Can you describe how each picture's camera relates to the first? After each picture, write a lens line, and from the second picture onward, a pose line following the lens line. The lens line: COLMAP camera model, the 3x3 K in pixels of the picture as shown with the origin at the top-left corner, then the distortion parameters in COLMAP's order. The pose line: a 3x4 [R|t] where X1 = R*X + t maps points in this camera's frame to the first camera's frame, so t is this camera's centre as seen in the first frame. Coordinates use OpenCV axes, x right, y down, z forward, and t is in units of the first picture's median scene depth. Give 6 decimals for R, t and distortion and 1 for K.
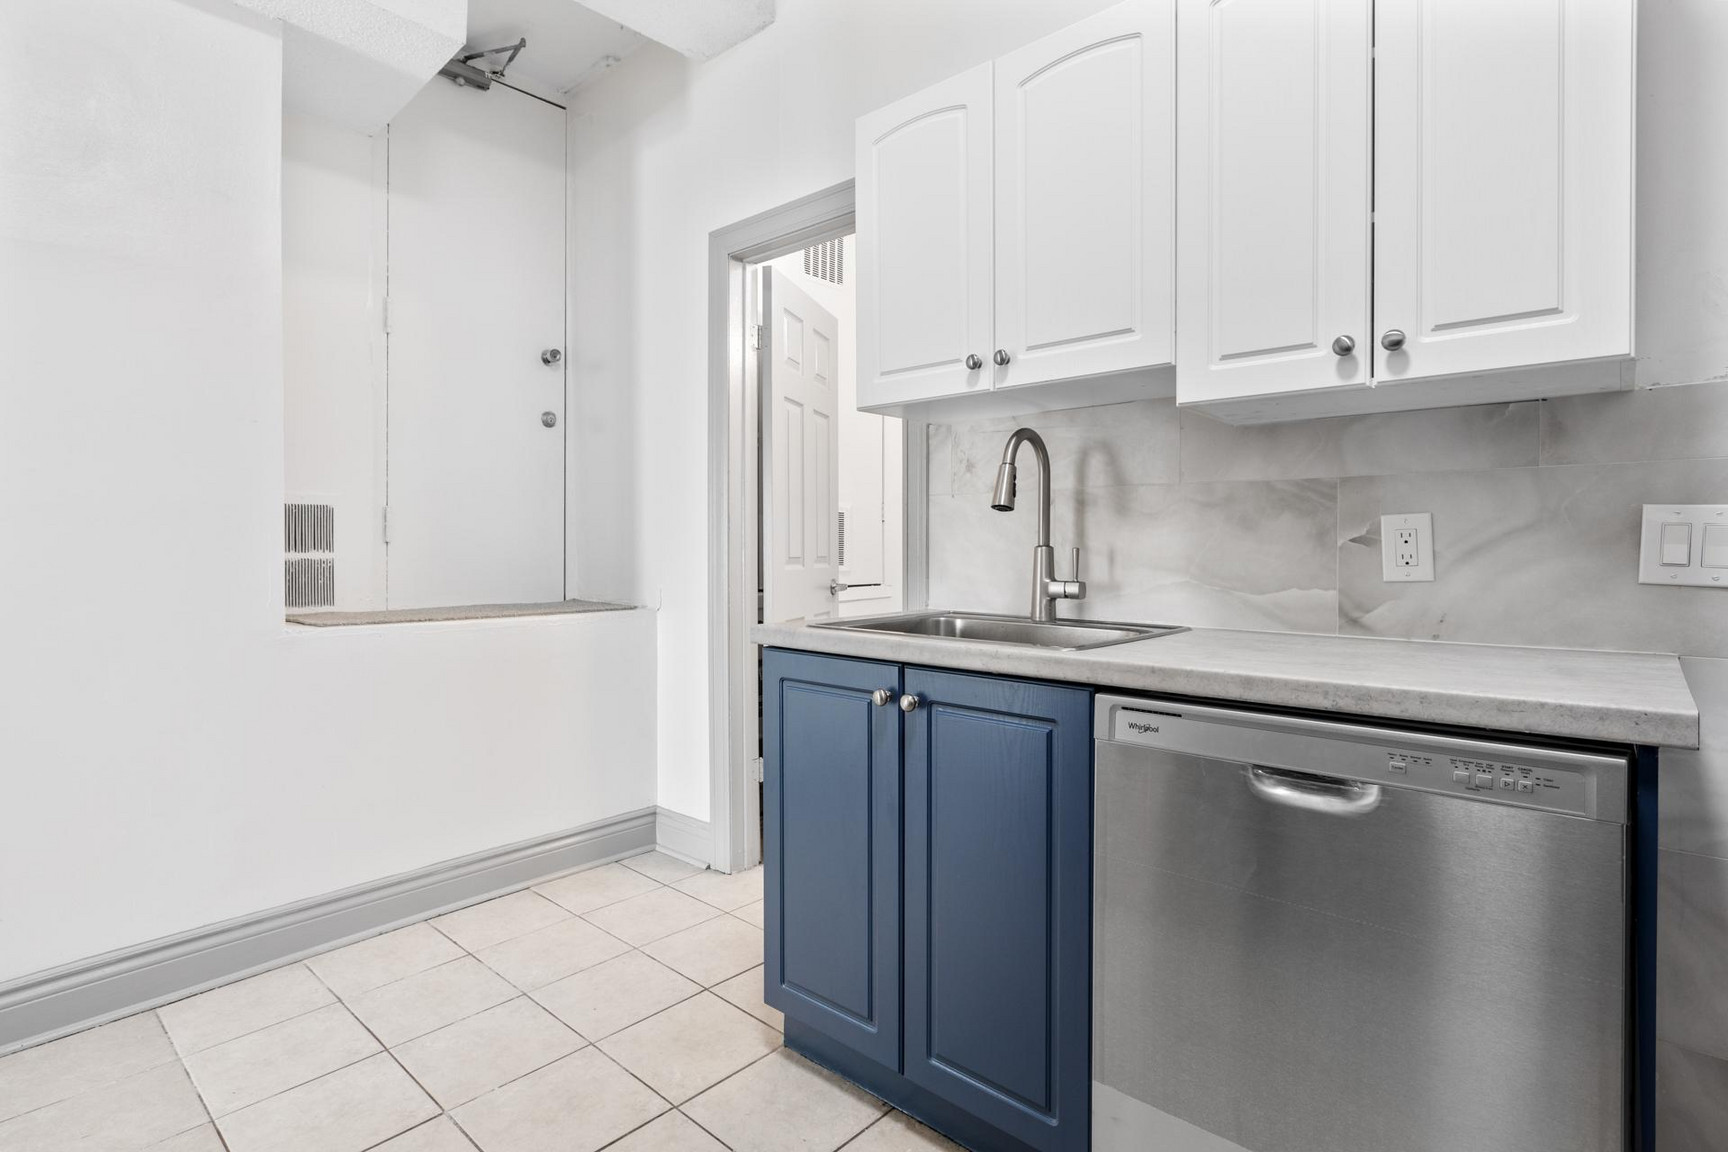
lens RADIAL K [[877.6, 0, 870.6], [0, 877.6, 549.4], [0, 0, 1]] dist [-0.001696, -0.000406]
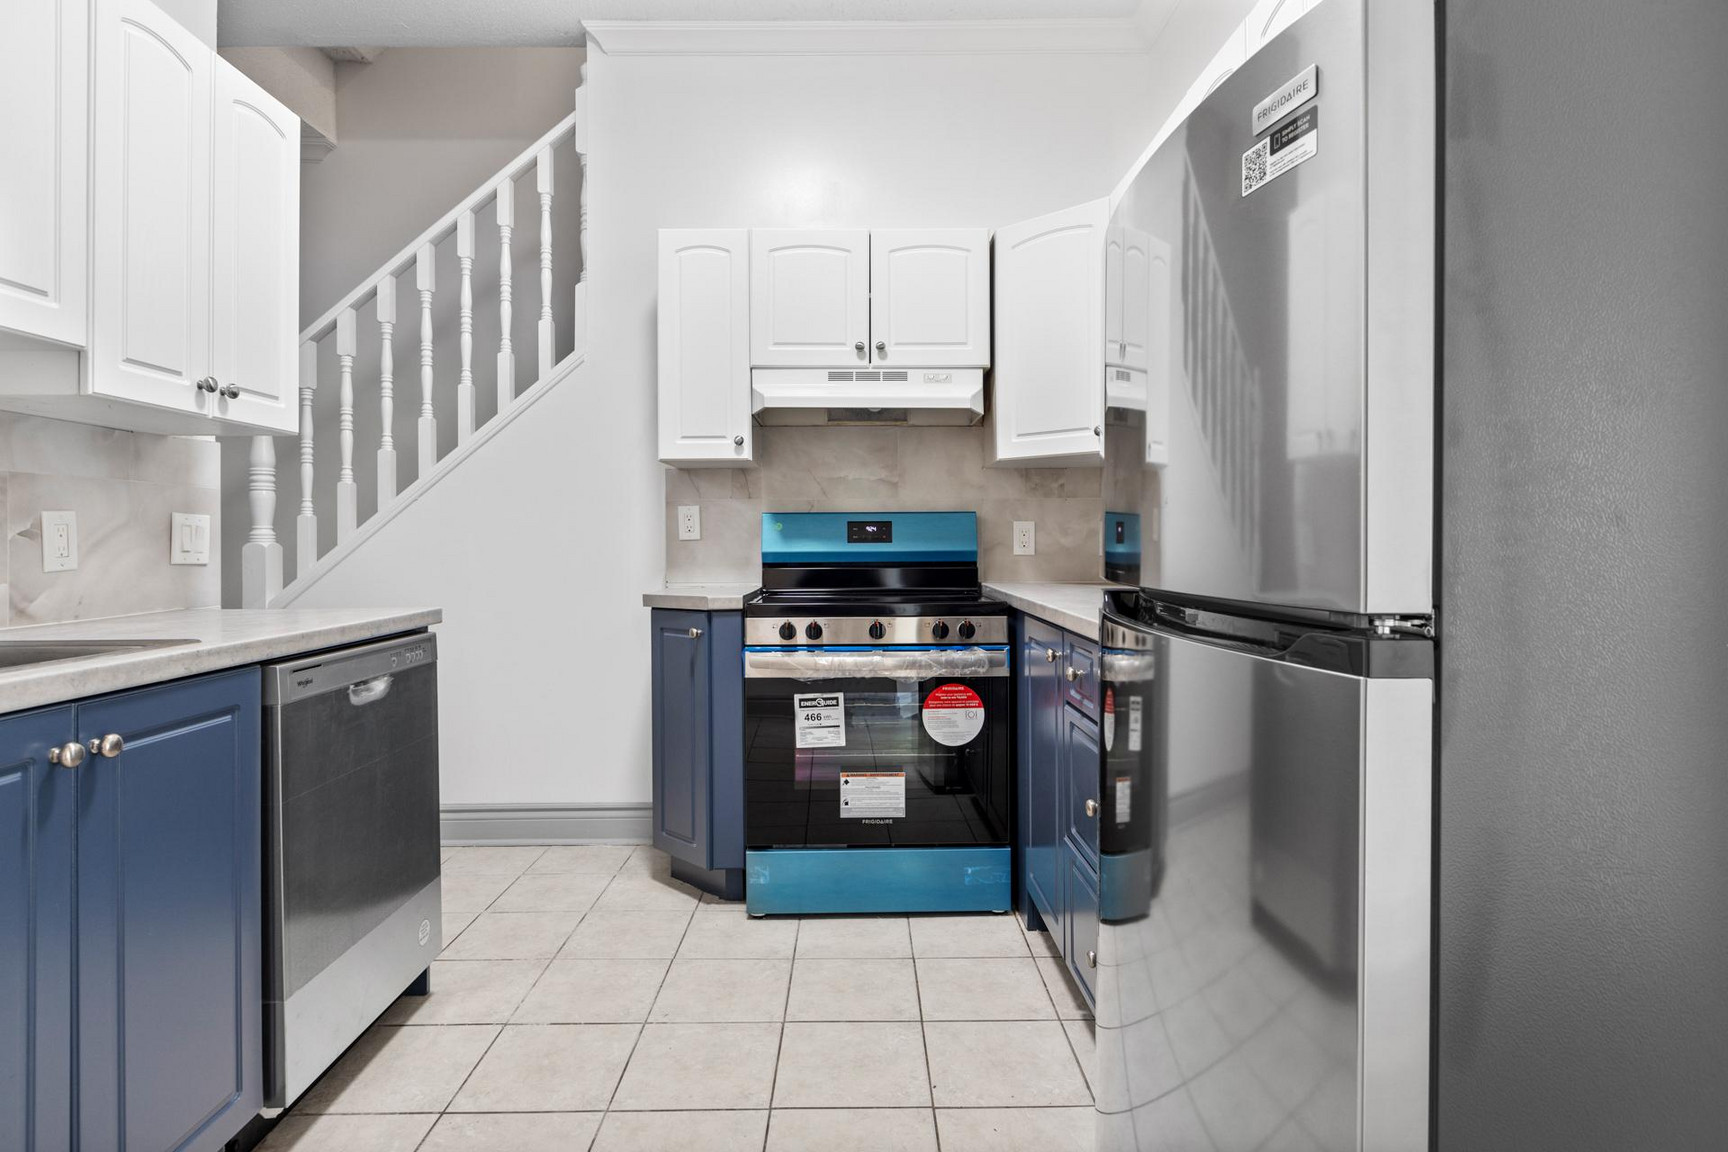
lens RADIAL K [[916.3, 0, 872.8], [0, 916.3, 535.1], [0, 0, 1]] dist [-0.002250, -0.002547]
pose [[-0.689055, 0.007264, 0.724673, -0.937140], [0.008250, 0.999964, -0.002179, 0.001748], [-0.724662, 0.004477, -0.689090, 1.029077]]
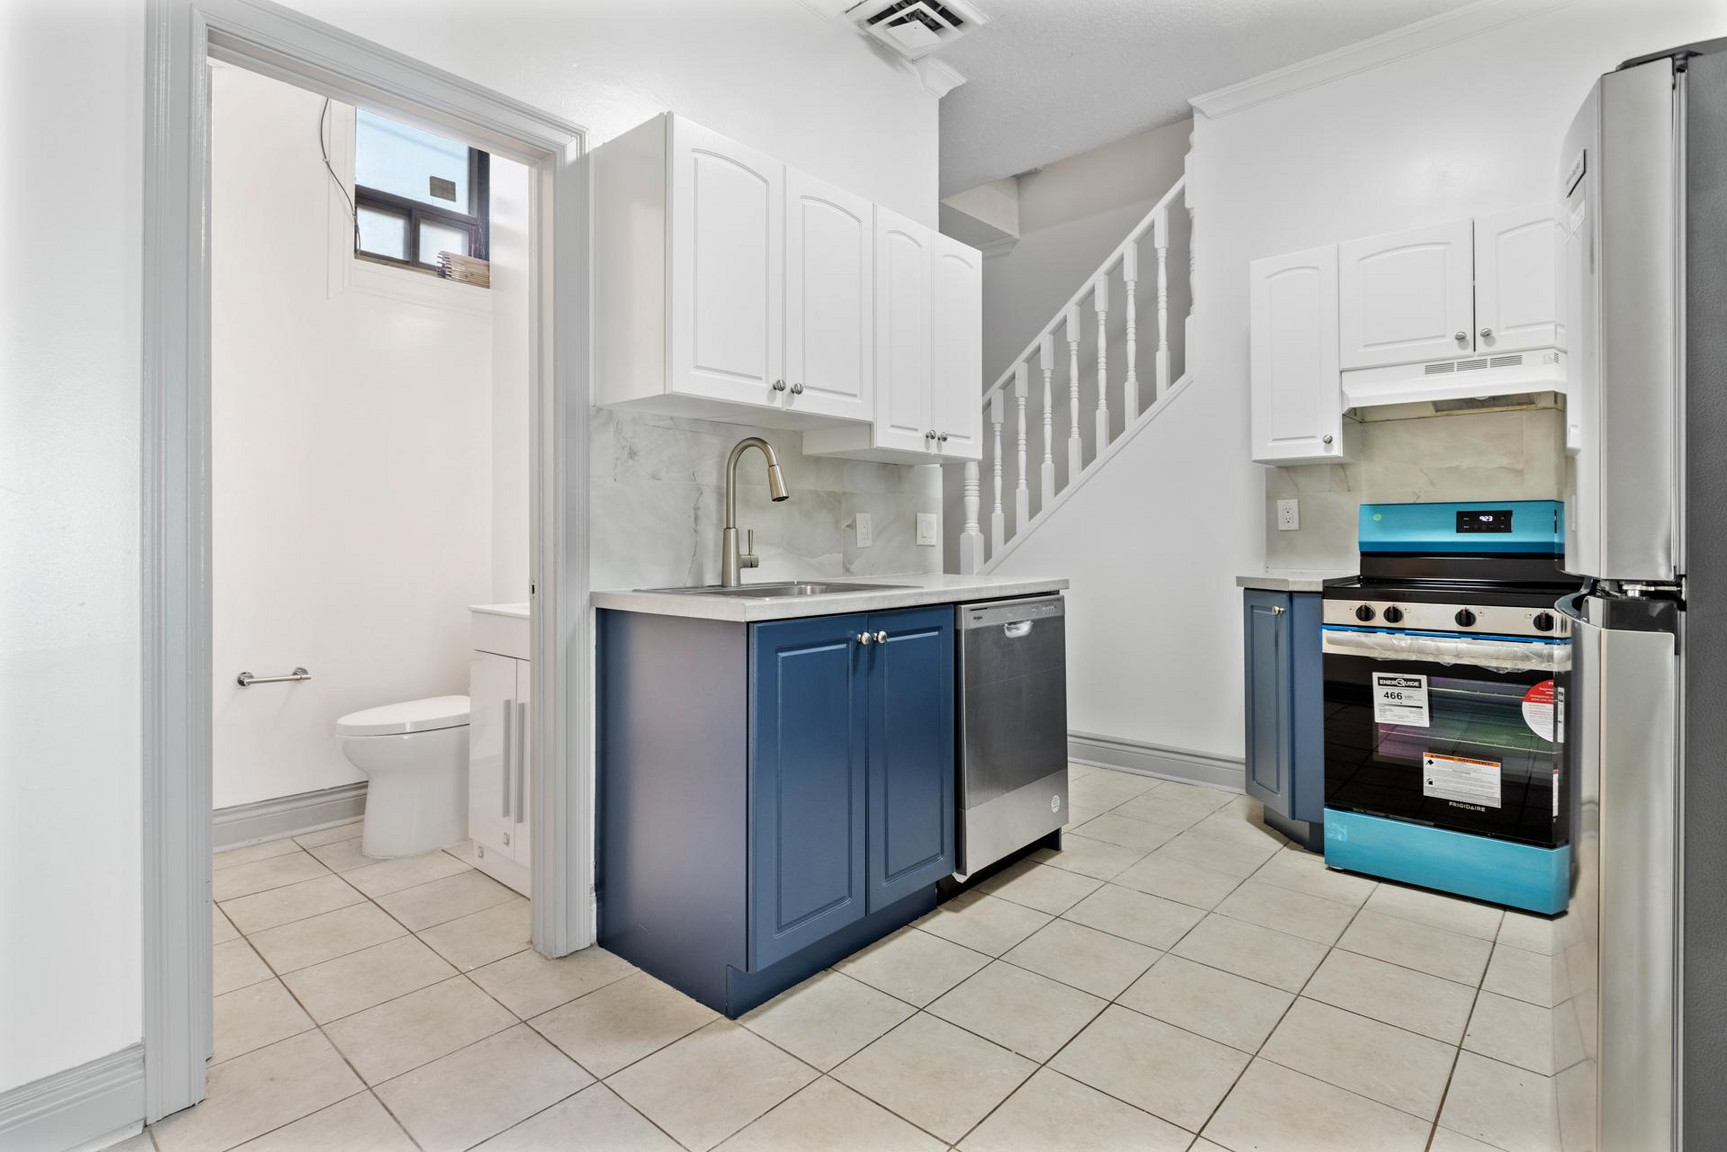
lens RADIAL K [[863.2, 0, 855.0], [0, 863.2, 525.8], [0, 0, 1]] dist [0.000327, -0.000414]
pose [[-0.014502, 0.011375, 0.999830, -1.299478], [0.007585, 0.999908, -0.011266, 0.009820], [-0.999866, 0.007420, -0.014587, 1.025912]]
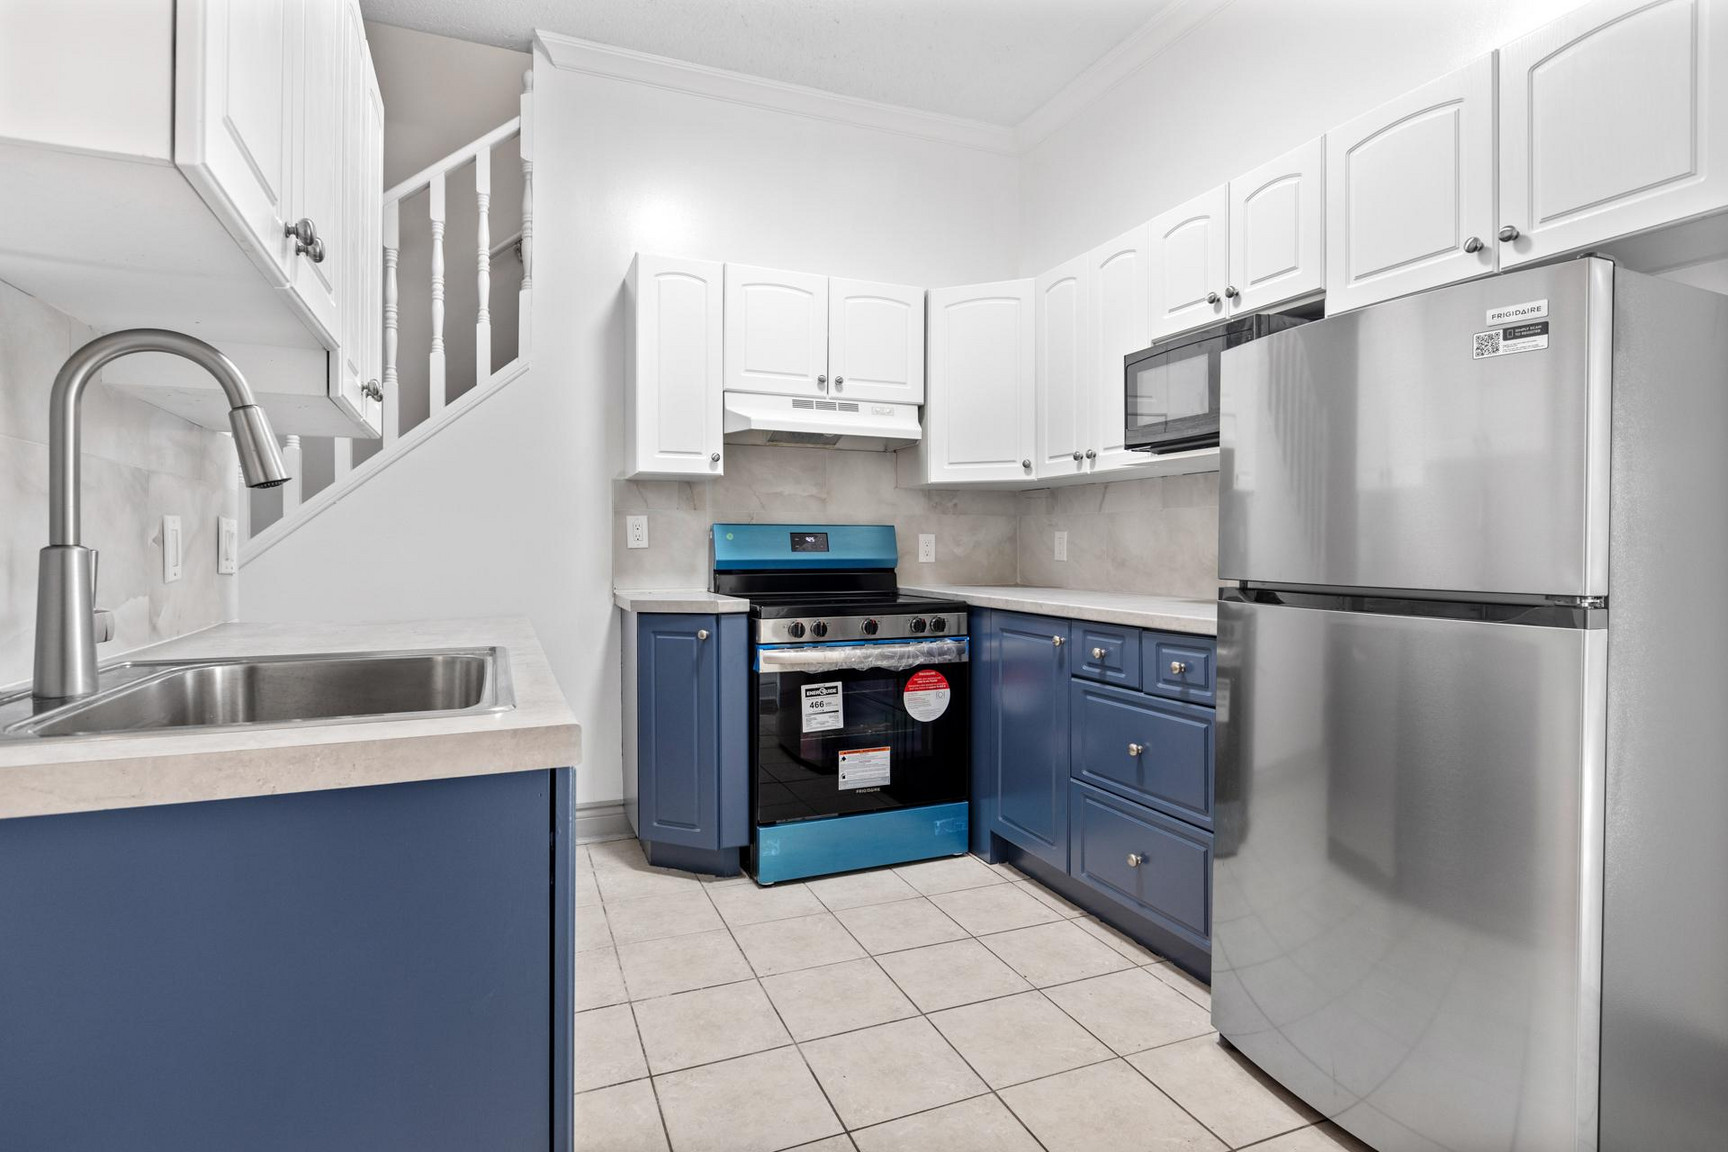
lens RADIAL K [[877.6, 0, 870.6], [0, 877.6, 549.4], [0, 0, 1]] dist [-0.001696, -0.000406]
pose [[-0.909679, -0.003015, 0.415301, -0.528102], [0.000249, 0.999970, 0.007803, -0.008140], [-0.415312, 0.007202, -0.909650, 1.550758]]
